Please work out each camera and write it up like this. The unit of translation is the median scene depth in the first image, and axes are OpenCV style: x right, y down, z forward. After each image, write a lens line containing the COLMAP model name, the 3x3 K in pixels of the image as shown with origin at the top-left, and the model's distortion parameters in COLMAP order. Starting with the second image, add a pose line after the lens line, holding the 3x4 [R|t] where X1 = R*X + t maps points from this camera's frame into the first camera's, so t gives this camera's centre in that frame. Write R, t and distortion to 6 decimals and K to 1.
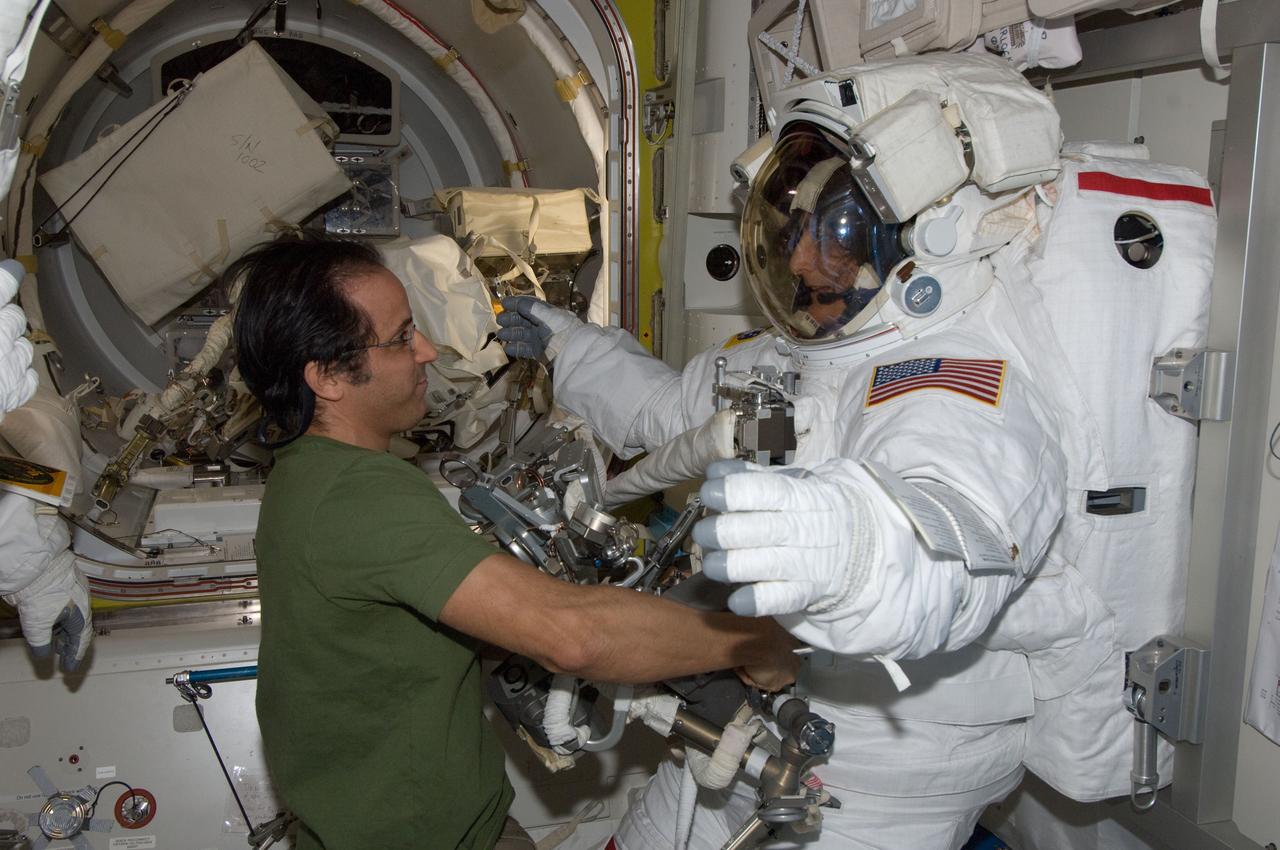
lens RADIAL K [[1087.8, 0, 637.8], [0, 1087.8, 464.1], [0, 0, 1]] dist [0.031695, -0.003976]
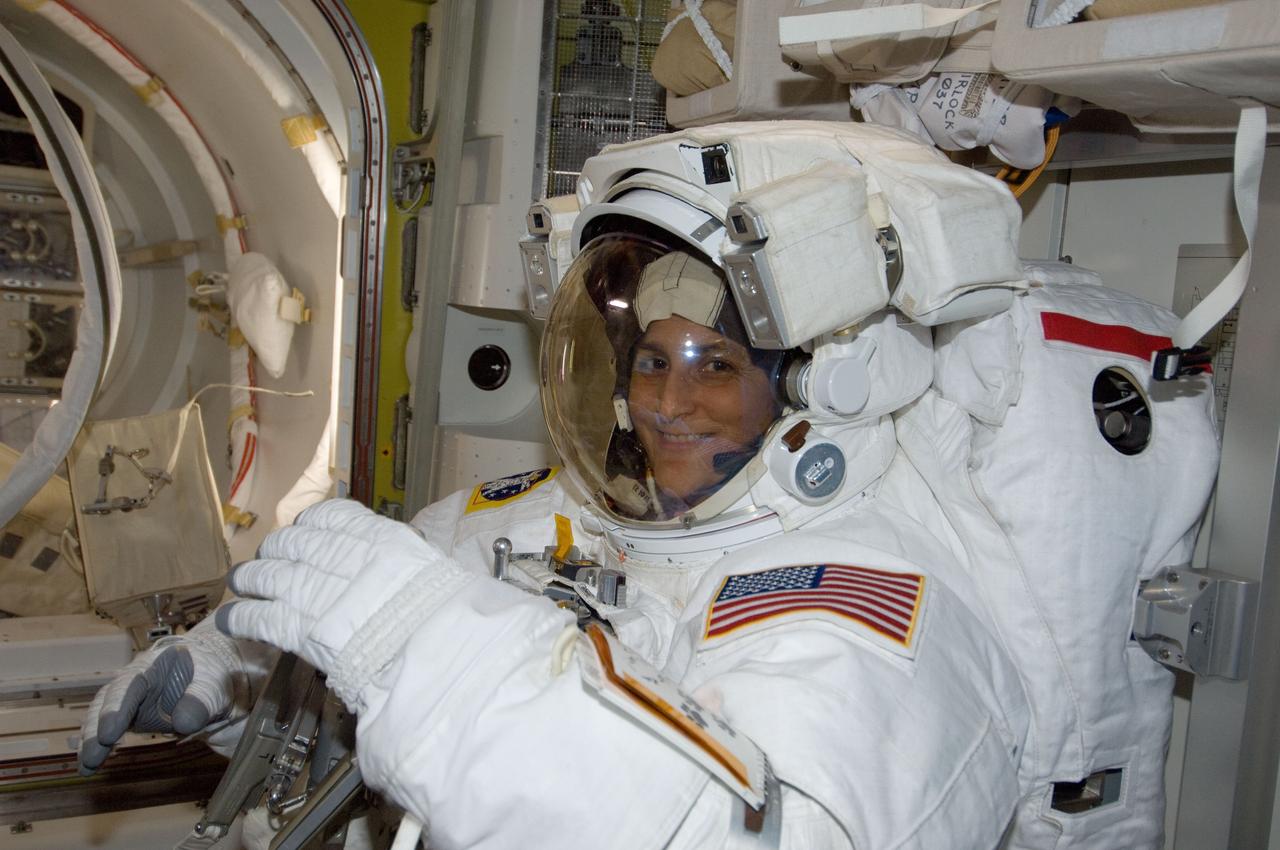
lens RADIAL K [[1093.9, 0, 607.6], [0, 1093.9, 463.5], [0, 0, 1]] dist [0.026798, 0.009359]
pose [[0.976624, 0.040600, 0.211087, -0.003603], [-0.025941, 0.997085, -0.071760, -0.105074], [-0.213385, 0.064606, 0.974830, 0.368970]]
